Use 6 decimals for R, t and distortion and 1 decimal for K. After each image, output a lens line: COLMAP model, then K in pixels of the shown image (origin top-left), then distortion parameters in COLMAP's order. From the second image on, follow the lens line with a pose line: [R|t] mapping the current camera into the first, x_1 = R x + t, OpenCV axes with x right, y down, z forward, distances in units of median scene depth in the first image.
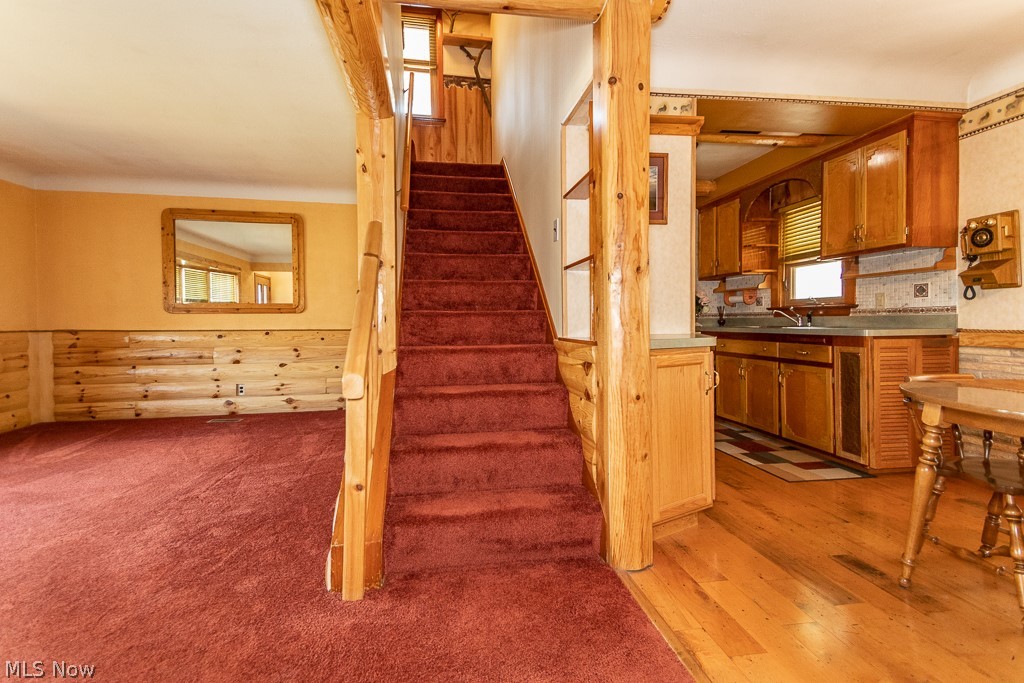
lens RADIAL K [[480.2, 0, 521.2], [0, 480.2, 332.1], [0, 0, 1]] dist [0.071224, -0.035623]
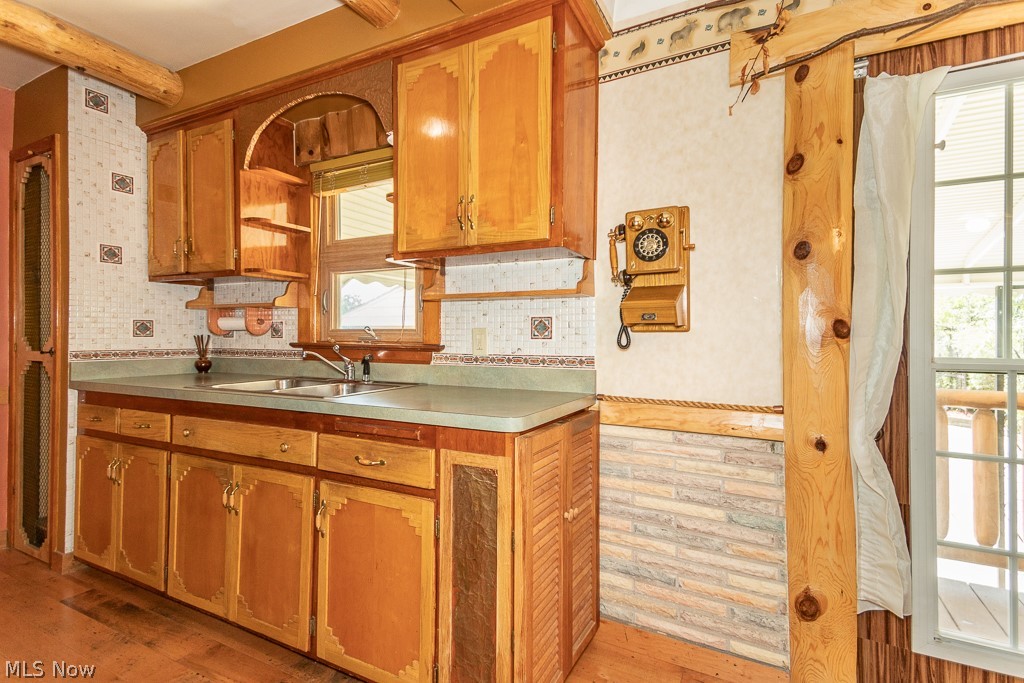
lens RADIAL K [[480.2, 0, 521.2], [0, 480.2, 332.1], [0, 0, 1]] dist [0.071224, -0.035623]
pose [[0.613576, 0.019981, 0.789383, 0.300368], [0.007190, 0.999497, -0.030889, -0.055168], [-0.789603, 0.024629, 0.613124, 0.598832]]
